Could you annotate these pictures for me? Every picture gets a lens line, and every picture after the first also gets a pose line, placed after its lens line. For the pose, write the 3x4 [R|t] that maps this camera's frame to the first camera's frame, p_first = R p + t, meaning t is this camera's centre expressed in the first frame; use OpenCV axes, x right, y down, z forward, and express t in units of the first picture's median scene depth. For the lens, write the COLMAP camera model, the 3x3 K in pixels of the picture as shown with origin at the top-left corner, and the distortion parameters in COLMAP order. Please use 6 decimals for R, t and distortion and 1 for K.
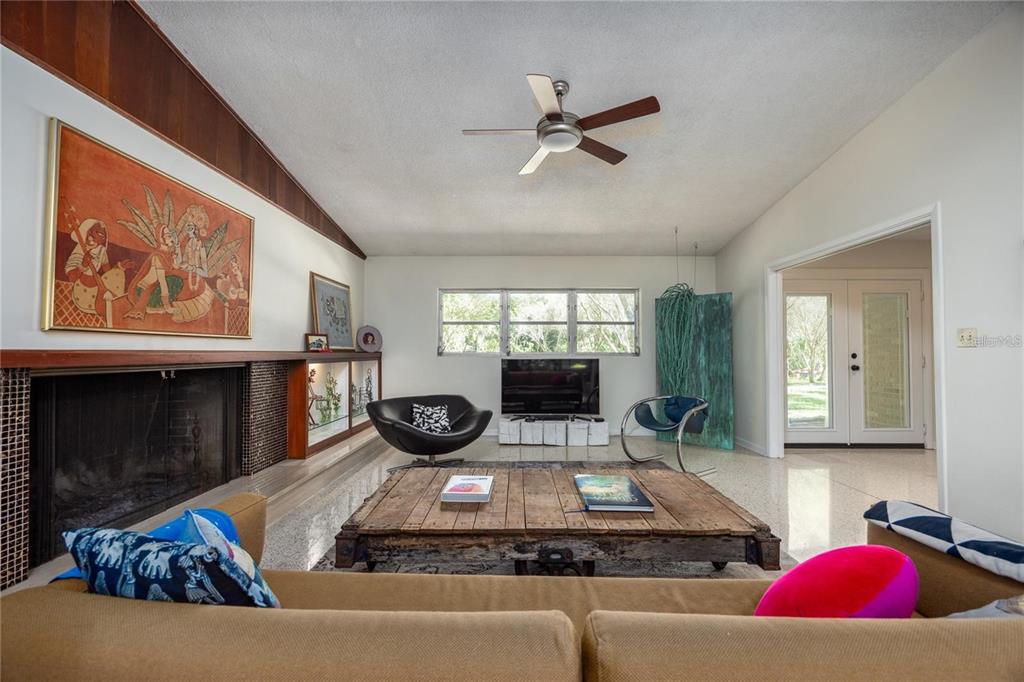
lens RADIAL K [[425.1, 0, 507.0], [0, 425.1, 342.4], [0, 0, 1]] dist [-0.011367, 0.000282]
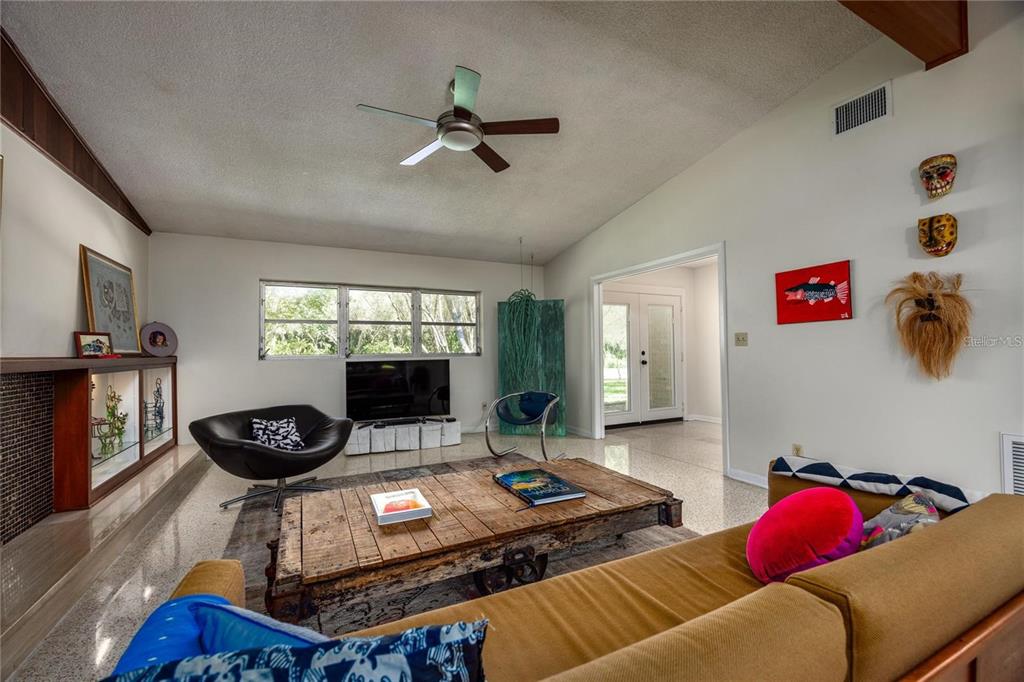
lens RADIAL K [[425.1, 0, 506.4], [0, 425.1, 342.6], [0, 0, 1]] dist [-0.011367, 0.000282]
pose [[0.889316, -0.002008, 0.457288, -0.180422], [0.002185, 0.999998, 0.000142, -0.001438], [-0.457287, 0.000873, 0.889319, 0.056885]]
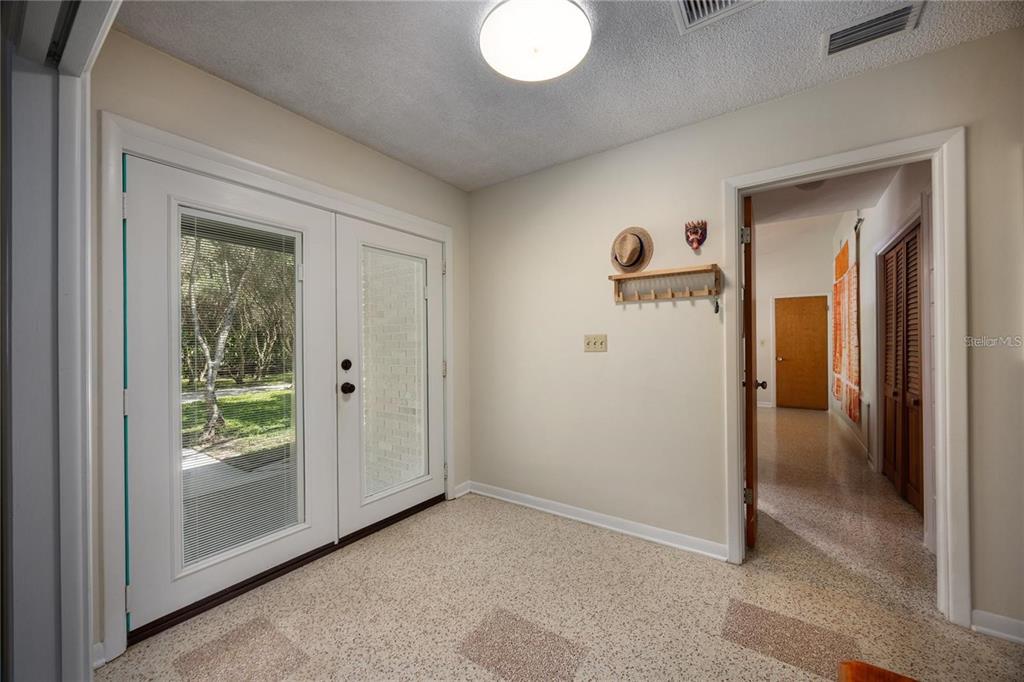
lens RADIAL K [[399.1, 0, 513.0], [0, 399.1, 343.3], [0, 0, 1]] dist [0.002320, 0.000151]
pose [[0.557544, -0.004198, 0.830137, 0.706702], [-0.008404, 0.999907, 0.010700, -0.000590], [-0.830105, -0.012942, 0.557457, 0.747072]]
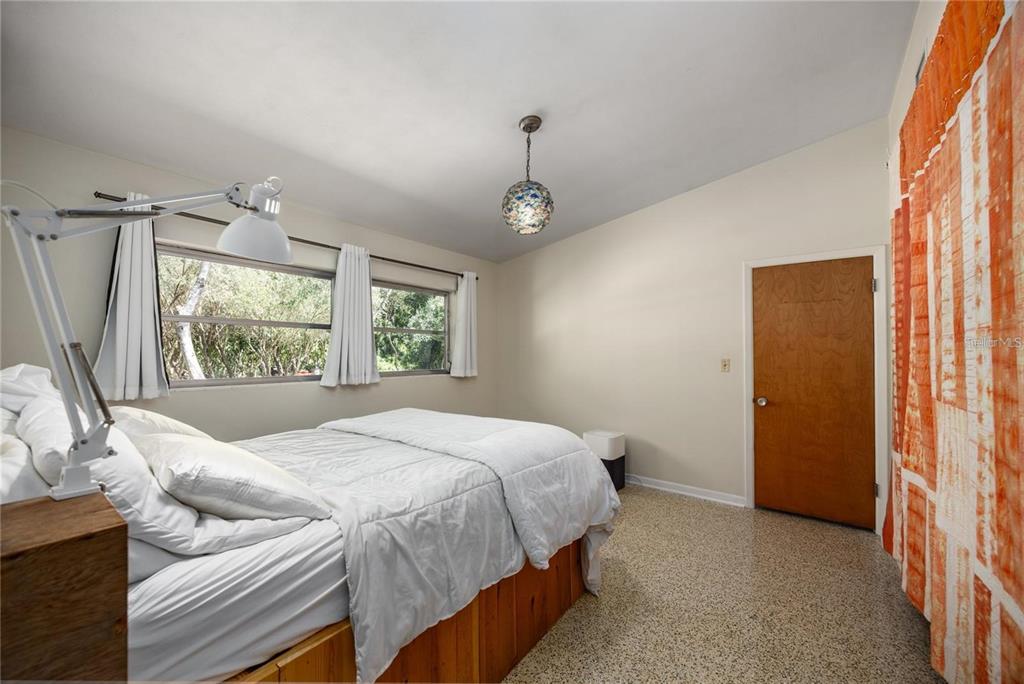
lens RADIAL K [[399.1, 0, 513.5], [0, 399.1, 345.7], [0, 0, 1]] dist [0.002320, 0.000151]
pose [[0.601855, 0.012421, 0.798508, 1.078776], [-0.018026, 0.999836, -0.001967, -0.007645], [-0.798402, -0.013210, 0.601980, 0.722843]]
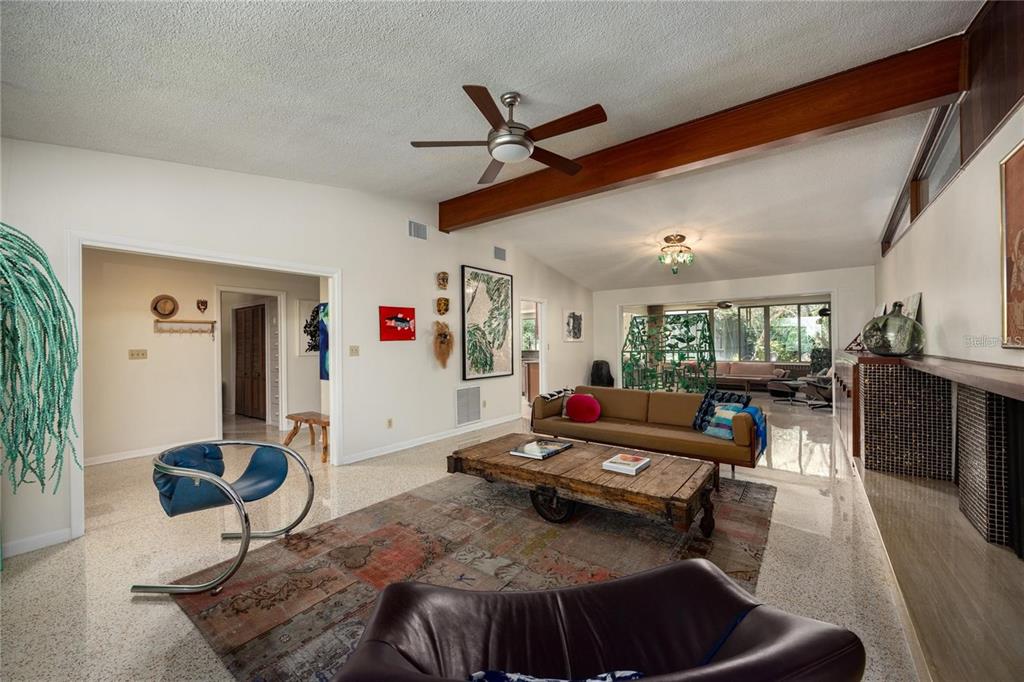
lens RADIAL K [[399.1, 0, 512.1], [0, 399.1, 343.4], [0, 0, 1]] dist [0.002320, 0.000151]
pose [[-0.815651, 0.006371, 0.578510, -0.320706], [-0.001935, 0.999904, -0.013740, -0.013690], [-0.578542, -0.012326, -0.815560, 1.360254]]
